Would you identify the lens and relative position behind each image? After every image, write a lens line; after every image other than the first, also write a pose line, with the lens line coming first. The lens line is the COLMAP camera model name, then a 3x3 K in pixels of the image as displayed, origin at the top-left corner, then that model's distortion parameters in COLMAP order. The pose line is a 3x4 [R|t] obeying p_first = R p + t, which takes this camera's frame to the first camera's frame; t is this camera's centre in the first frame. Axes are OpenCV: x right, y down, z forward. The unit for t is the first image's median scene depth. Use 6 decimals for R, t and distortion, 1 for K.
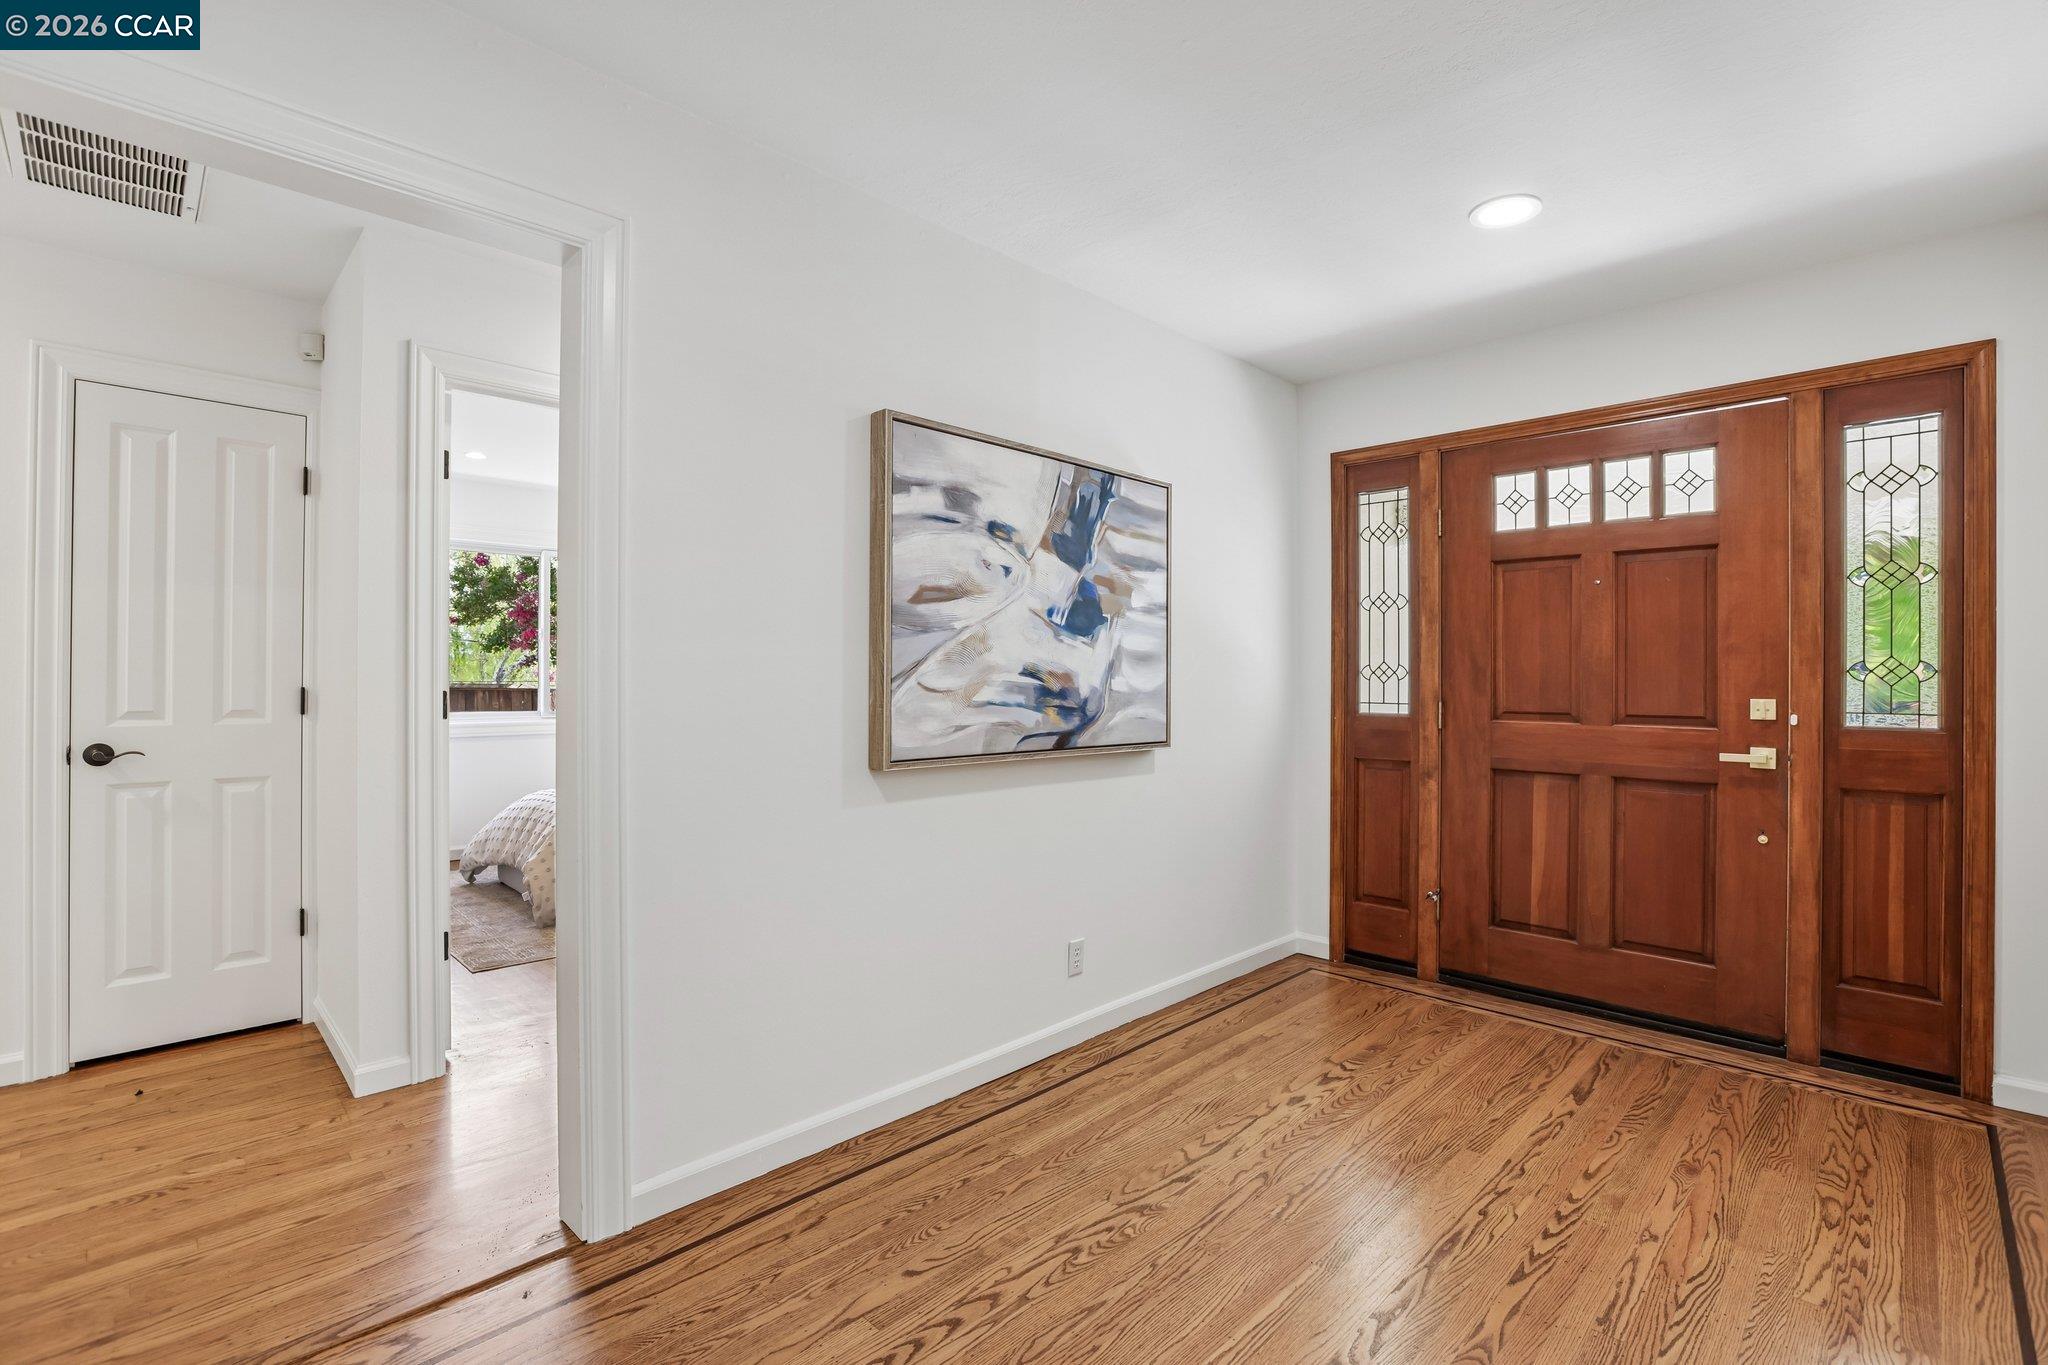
lens RADIAL K [[935.1, 0, 1024.7], [0, 935.1, 681.2], [0, 0, 1]] dist [-0.001685, -0.000106]
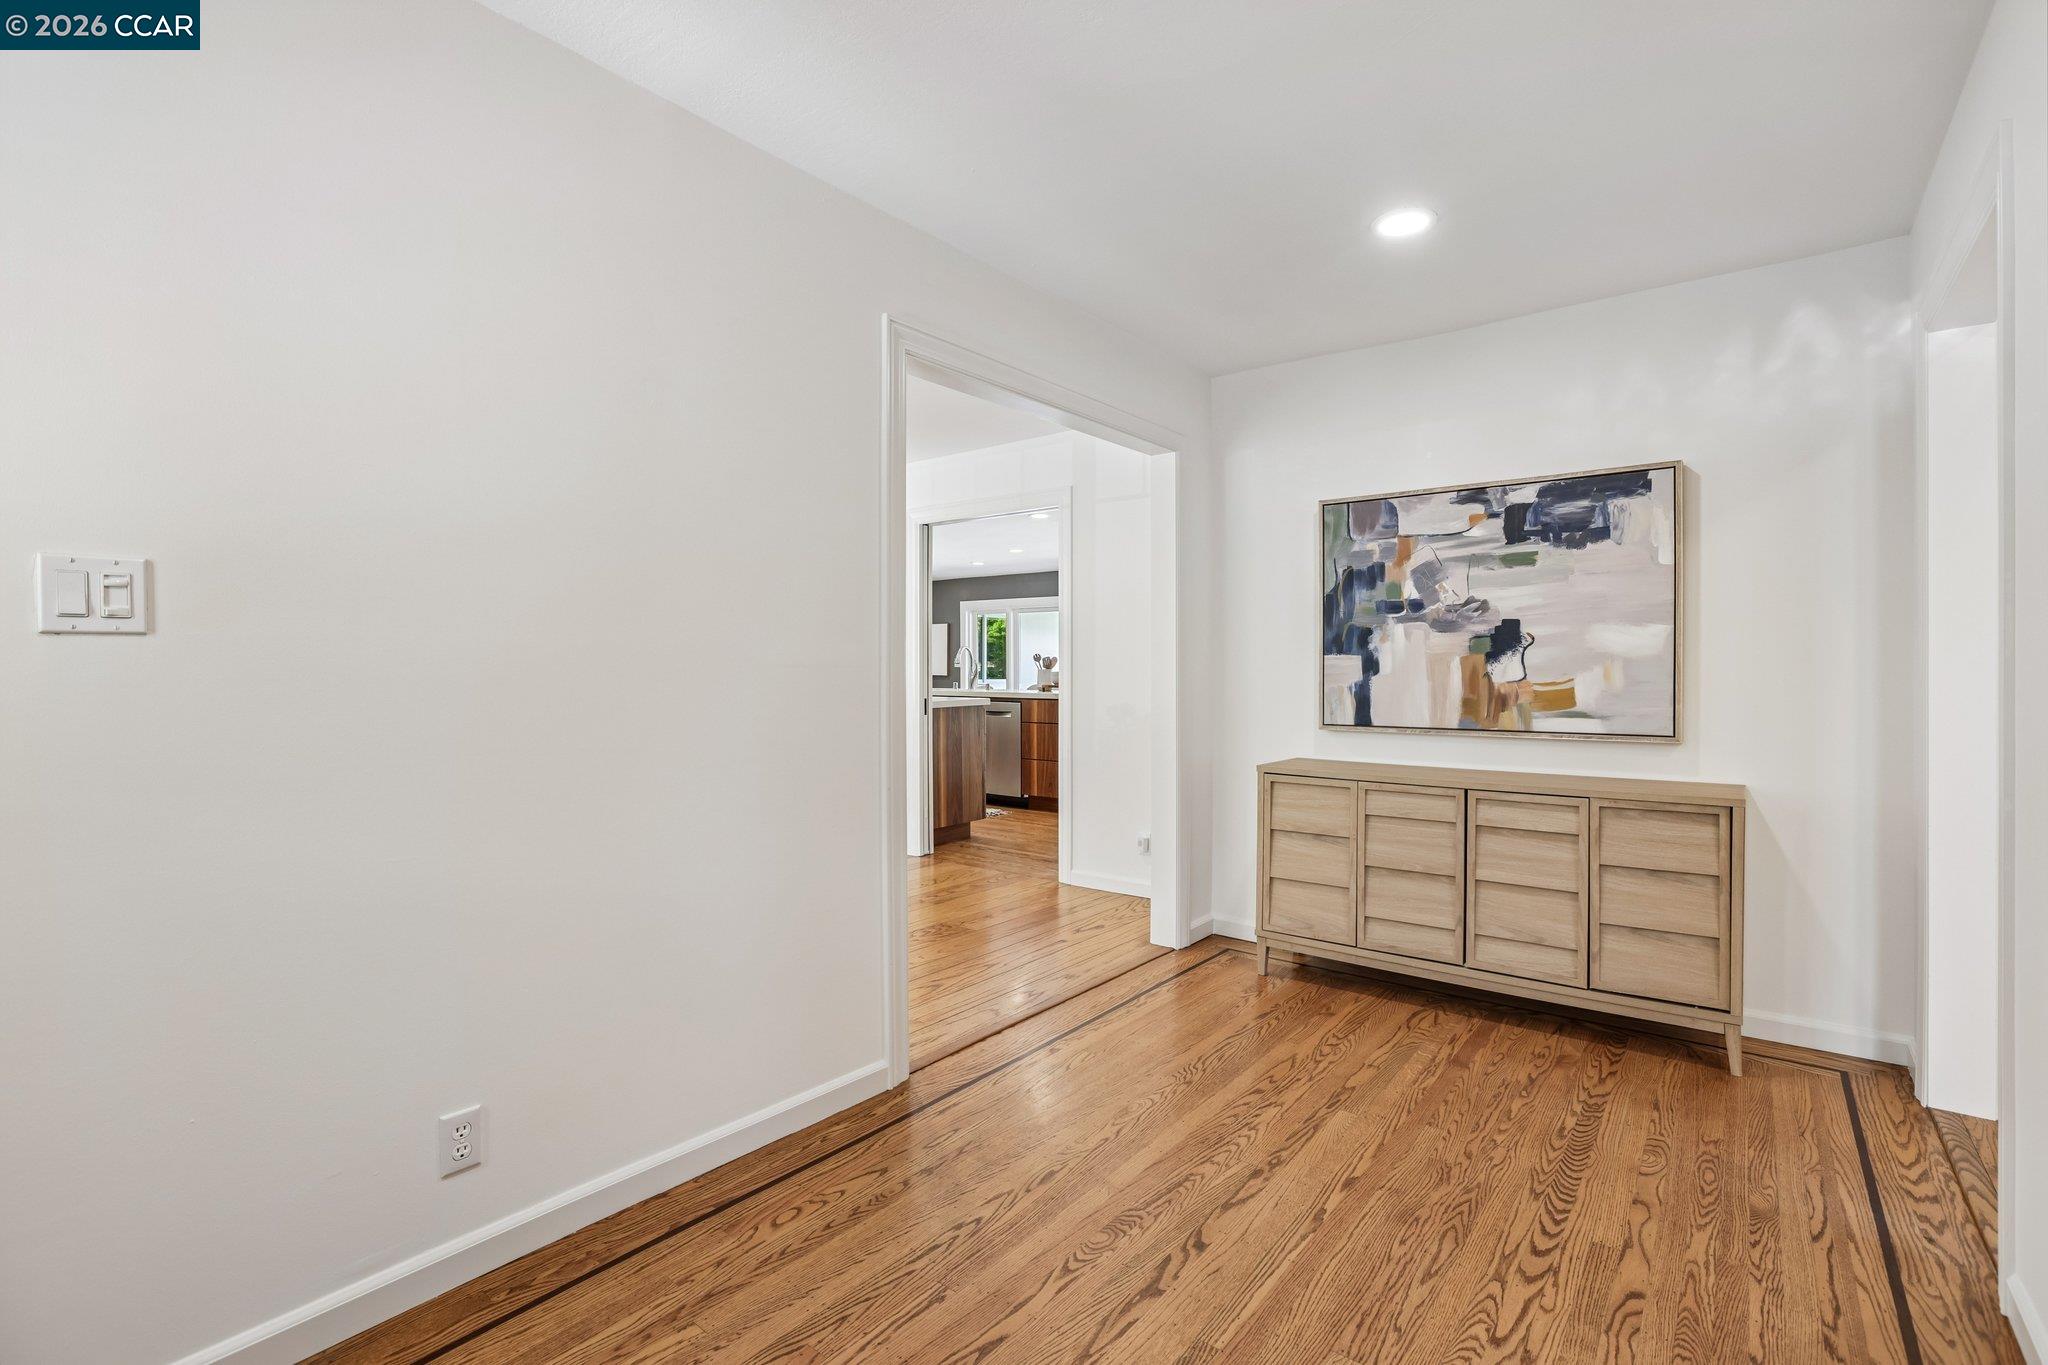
lens RADIAL K [[935.1, 0, 1023.6], [0, 935.1, 681.6], [0, 0, 1]] dist [-0.001685, -0.000106]
pose [[-0.994407, -0.007234, -0.105365, 0.607608], [-0.007626, 0.999965, 0.003315, 0.017662], [0.105337, 0.004099, -0.994428, 1.906613]]
